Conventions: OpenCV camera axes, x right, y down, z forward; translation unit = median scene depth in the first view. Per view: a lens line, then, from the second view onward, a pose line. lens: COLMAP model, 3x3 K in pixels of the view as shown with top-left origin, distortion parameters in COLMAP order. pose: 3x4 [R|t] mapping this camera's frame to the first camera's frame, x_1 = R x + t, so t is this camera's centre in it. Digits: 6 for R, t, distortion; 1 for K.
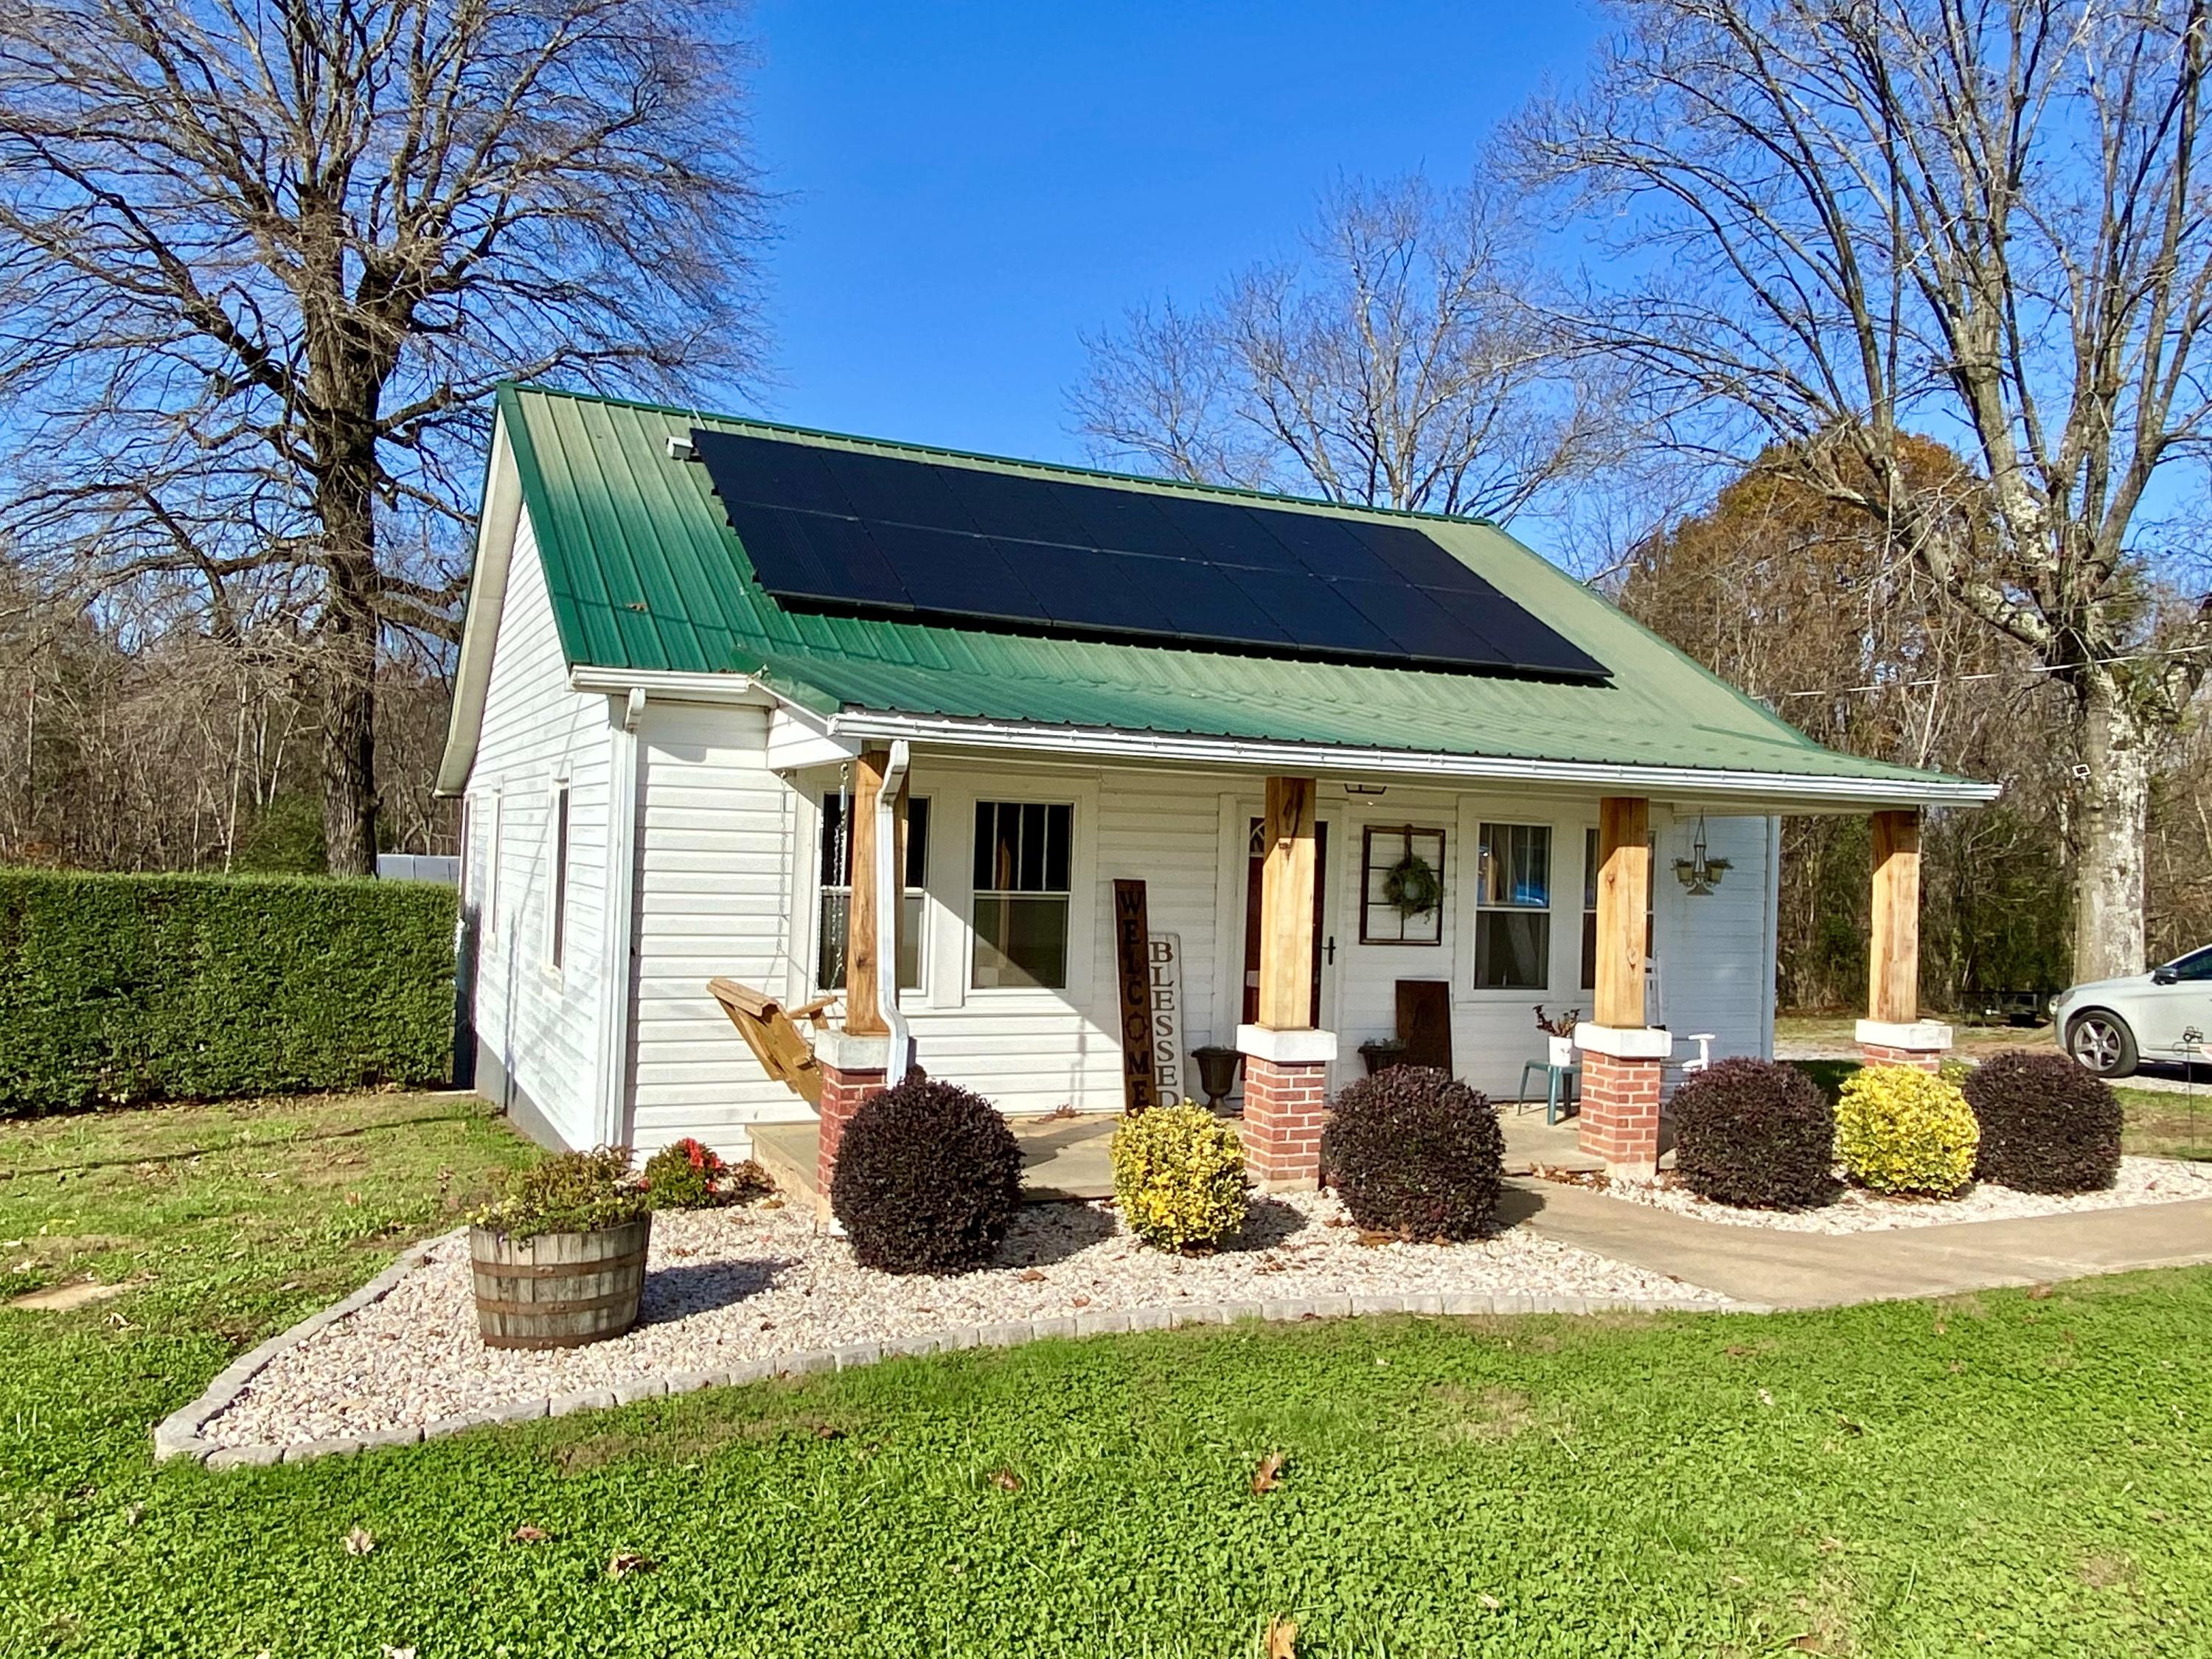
lens RADIAL K [[1682.6, 0, 1107.3], [0, 1682.6, 833.2], [0, 0, 1]] dist [0.032750, -0.000734]
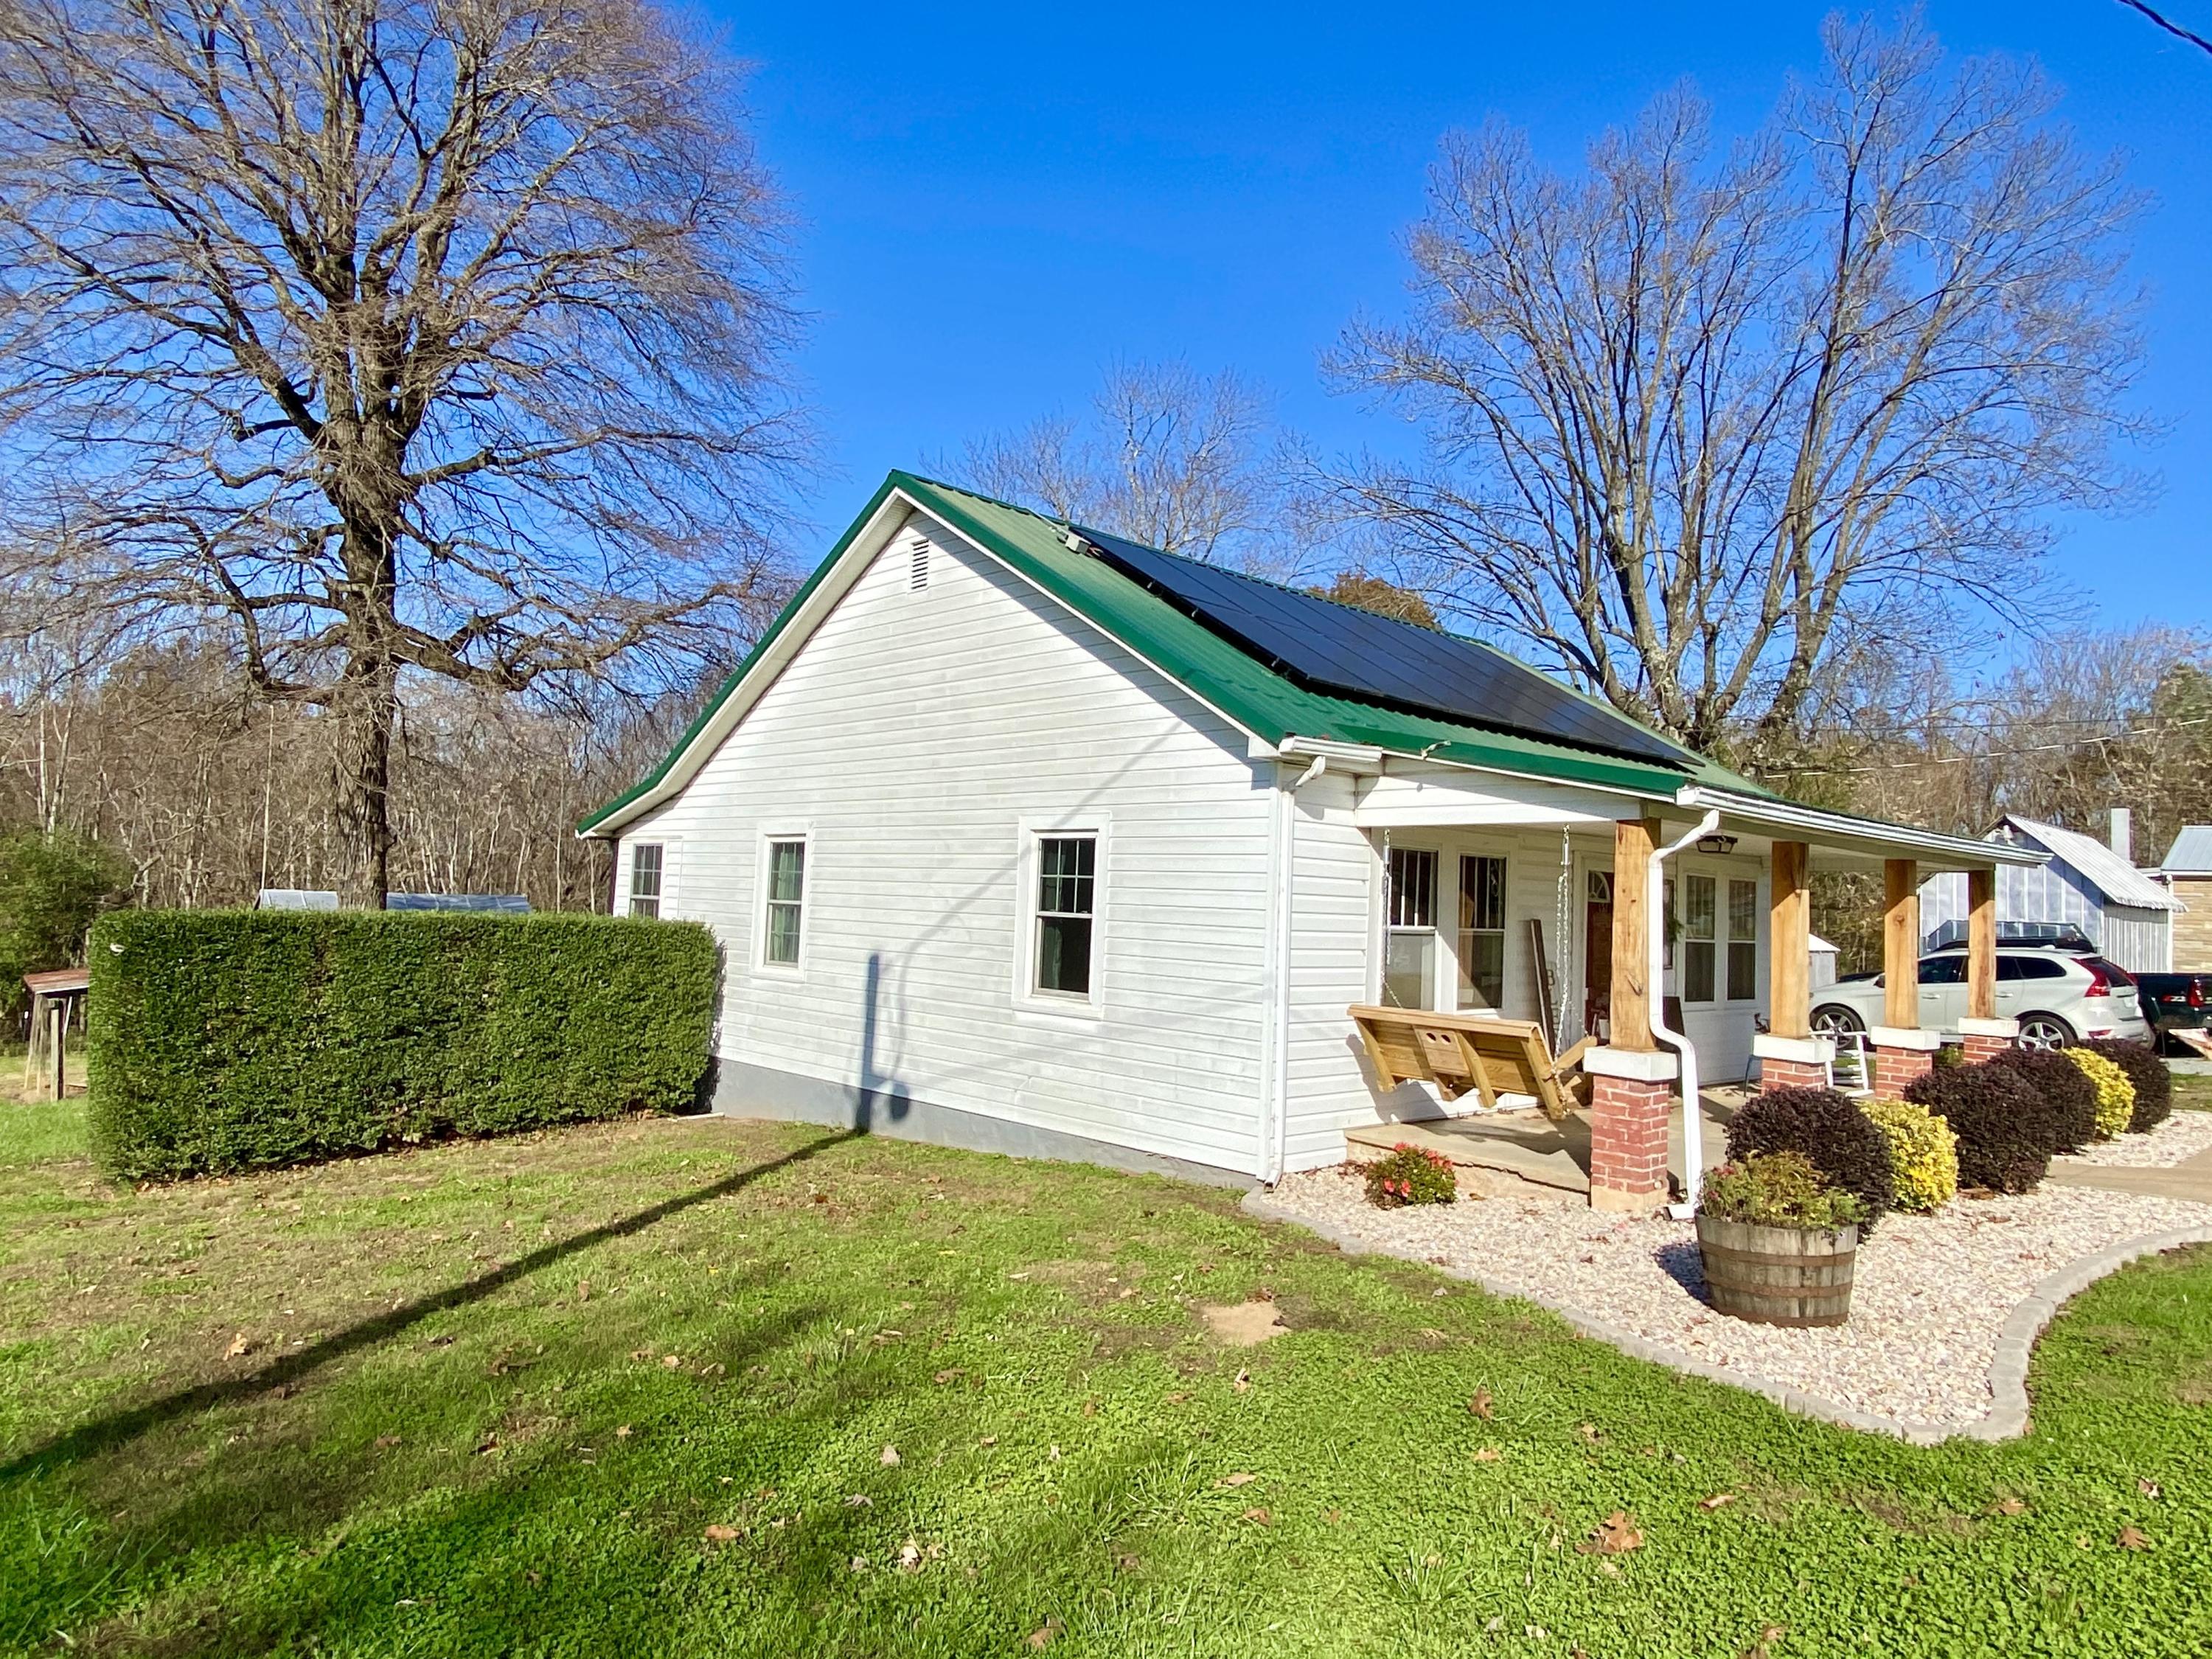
lens RADIAL K [[1377.2, 0, 1108.5], [0, 1377.2, 819.6], [0, 0, 1]] dist [0.042275, 0.000126]
pose [[0.949749, 0.019997, 0.312373, -0.561134], [-0.008321, 0.999218, -0.038667, -0.003291], [-0.312901, 0.034124, 0.949172, 0.109205]]
